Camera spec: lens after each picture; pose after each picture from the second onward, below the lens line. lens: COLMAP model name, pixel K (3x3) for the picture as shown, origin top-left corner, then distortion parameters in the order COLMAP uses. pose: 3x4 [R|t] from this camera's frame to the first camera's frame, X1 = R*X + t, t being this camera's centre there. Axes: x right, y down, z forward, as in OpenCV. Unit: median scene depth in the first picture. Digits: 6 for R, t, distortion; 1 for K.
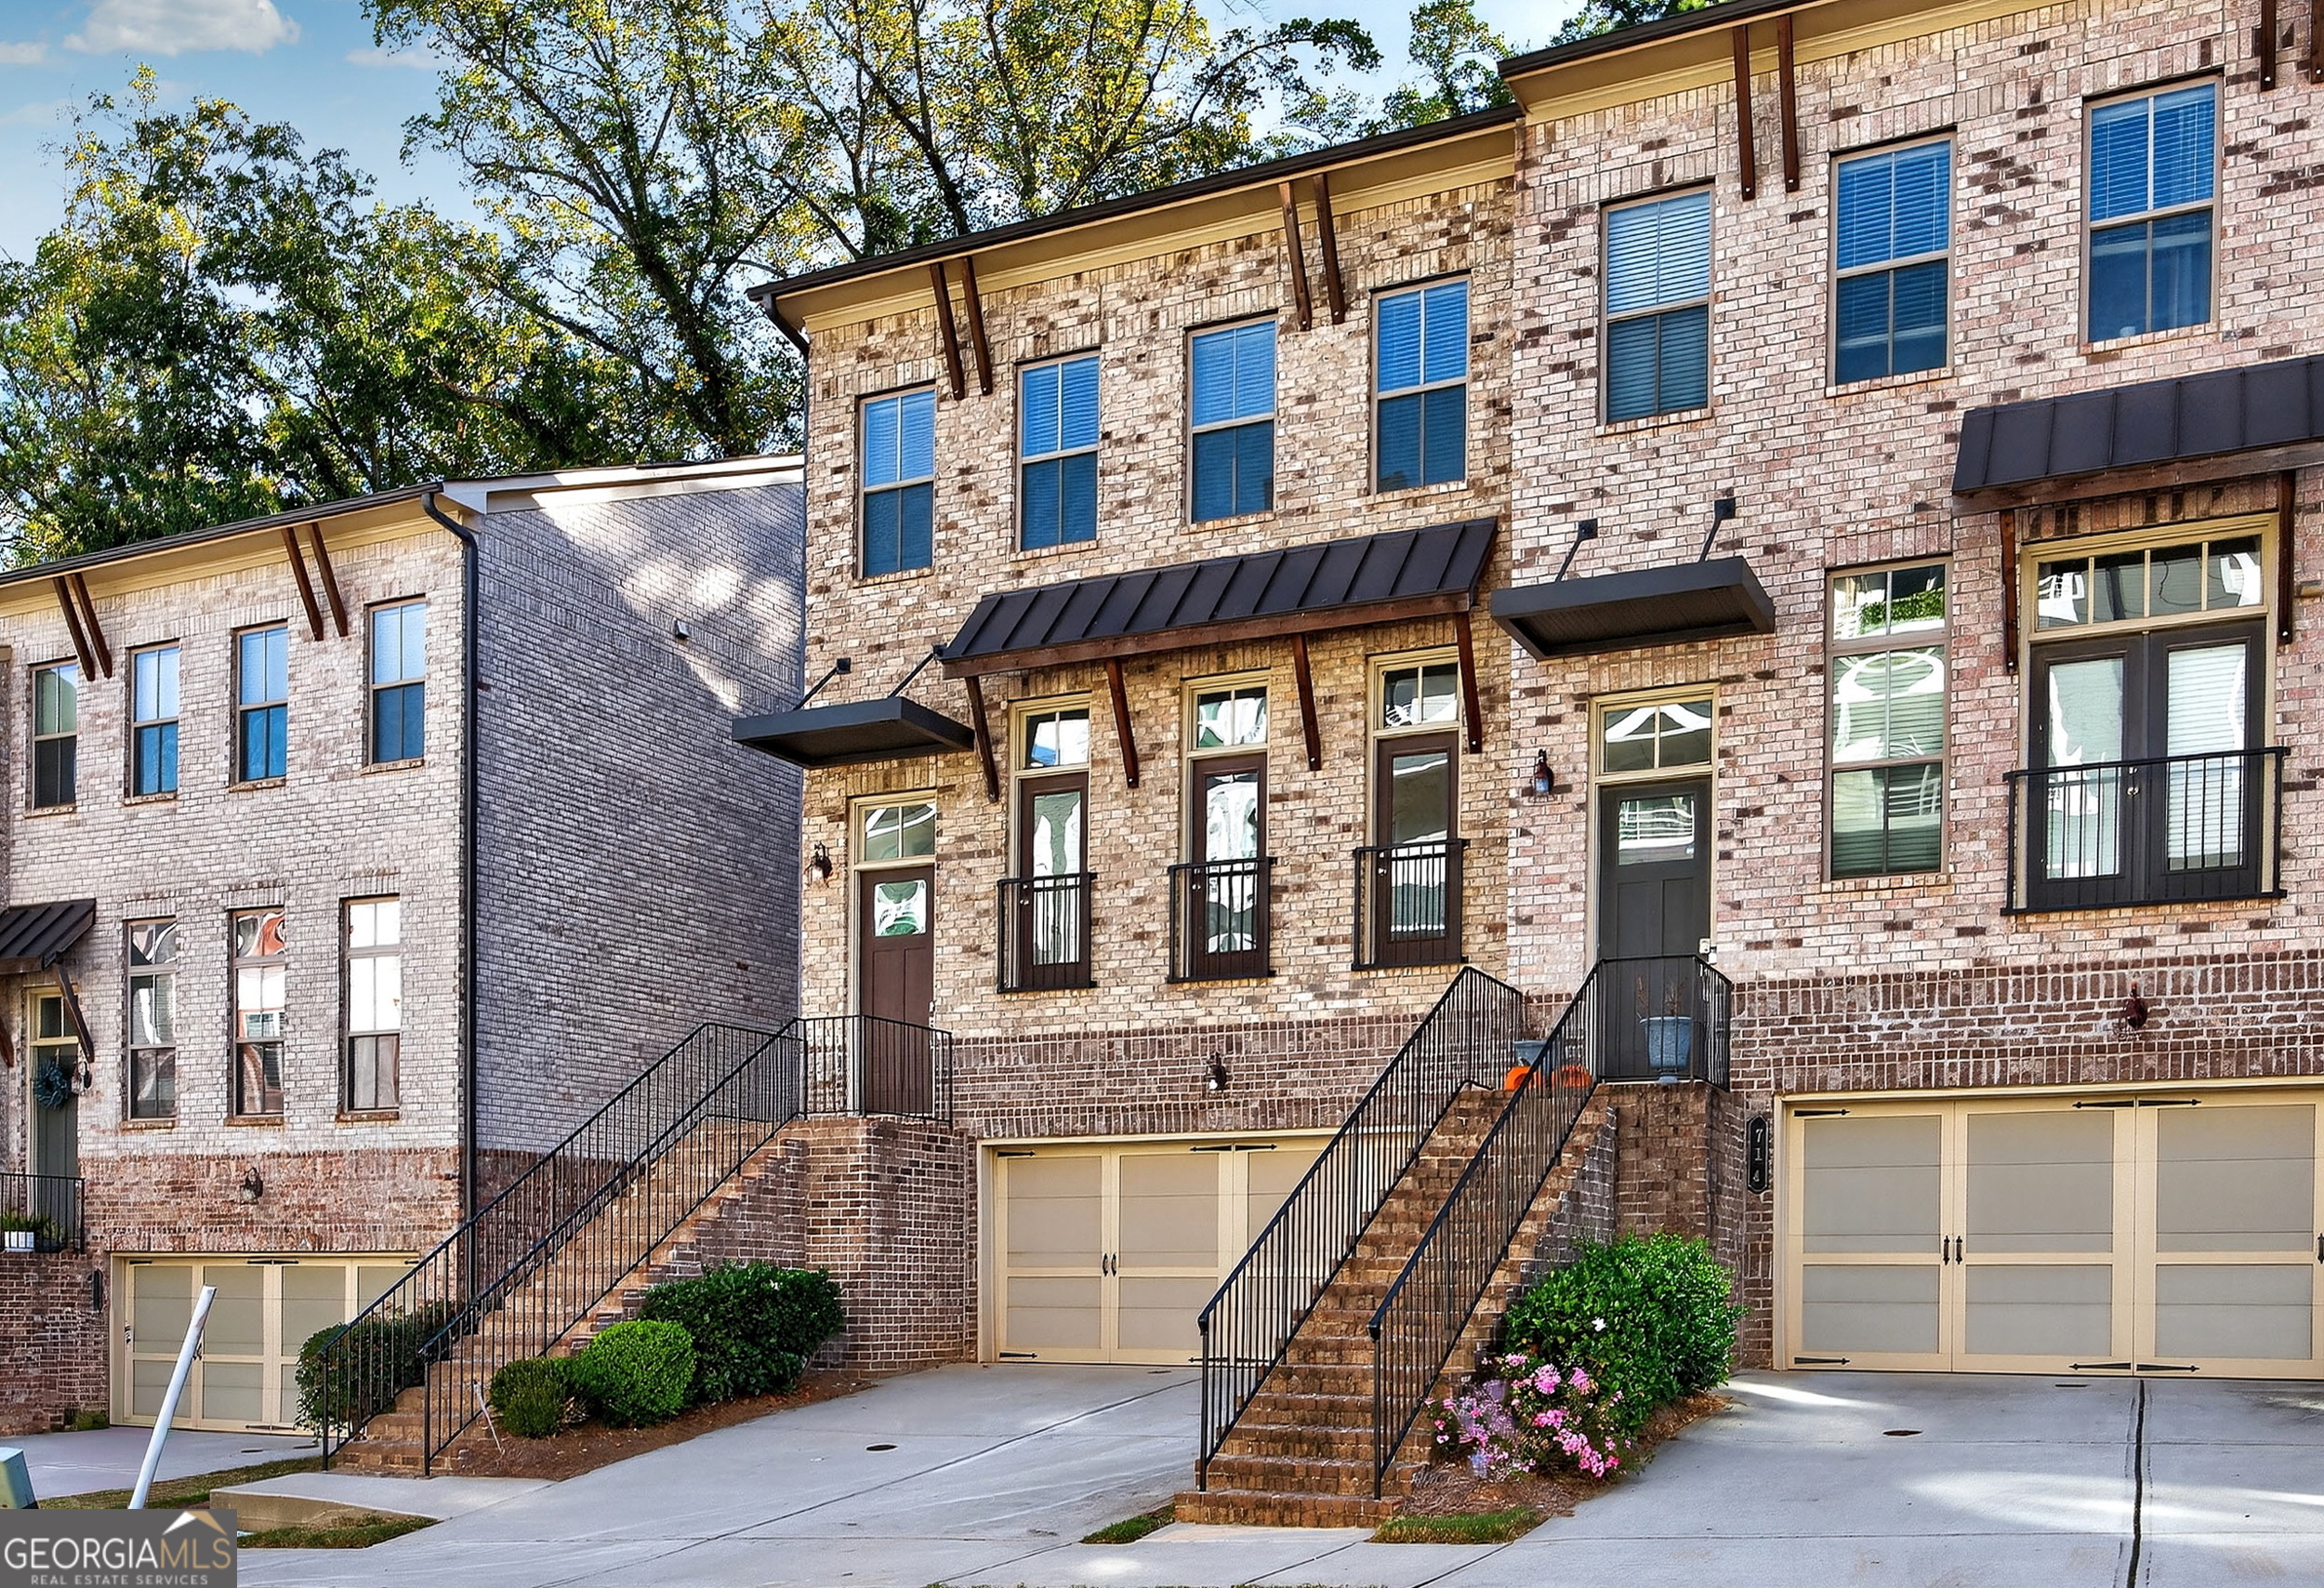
lens RADIAL K [[2010.3, 0, 1162.0], [0, 2010.3, 794.0], [0, 0, 1]] dist [-0.006499, -0.010576]
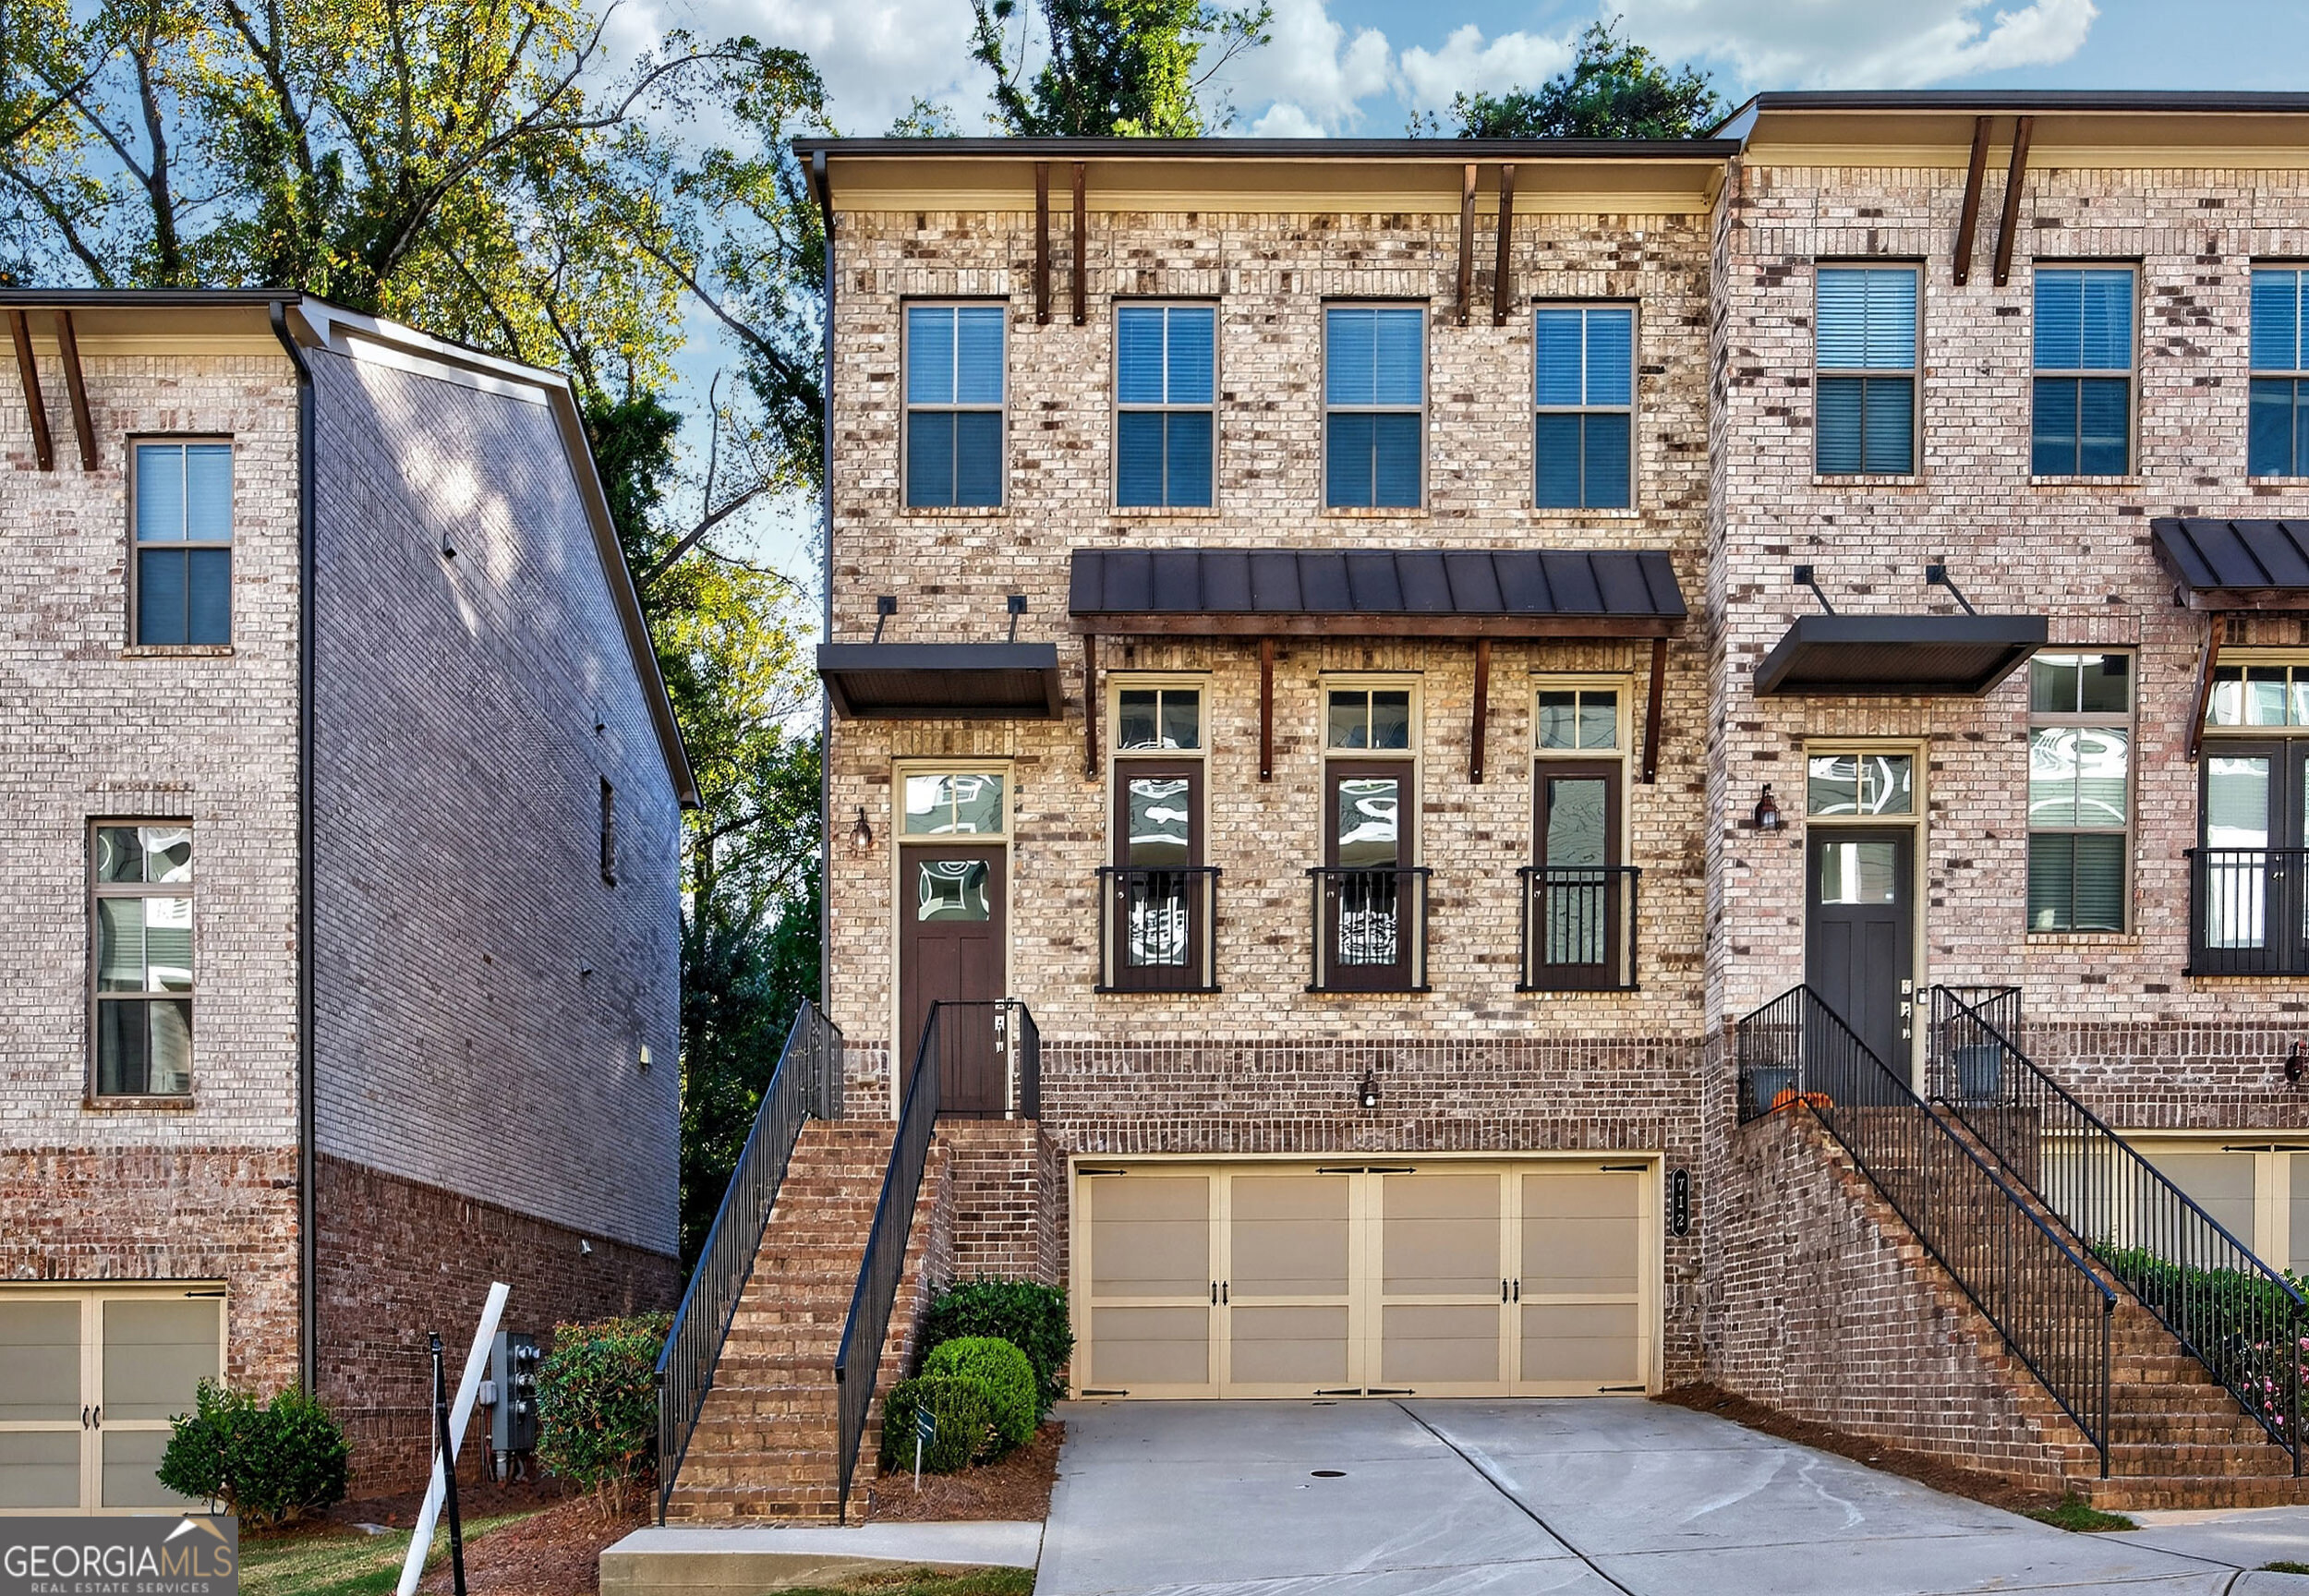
lens RADIAL K [[1873.0, 0, 1161.9], [0, 1873.0, 956.6], [0, 0, 1]] dist [-0.001240, -0.005642]
pose [[0.902981, 0.076012, 0.422903, -0.432213], [-0.094073, 0.995323, 0.021968, 0.065402], [-0.419256, -0.059621, 0.905908, 0.244417]]
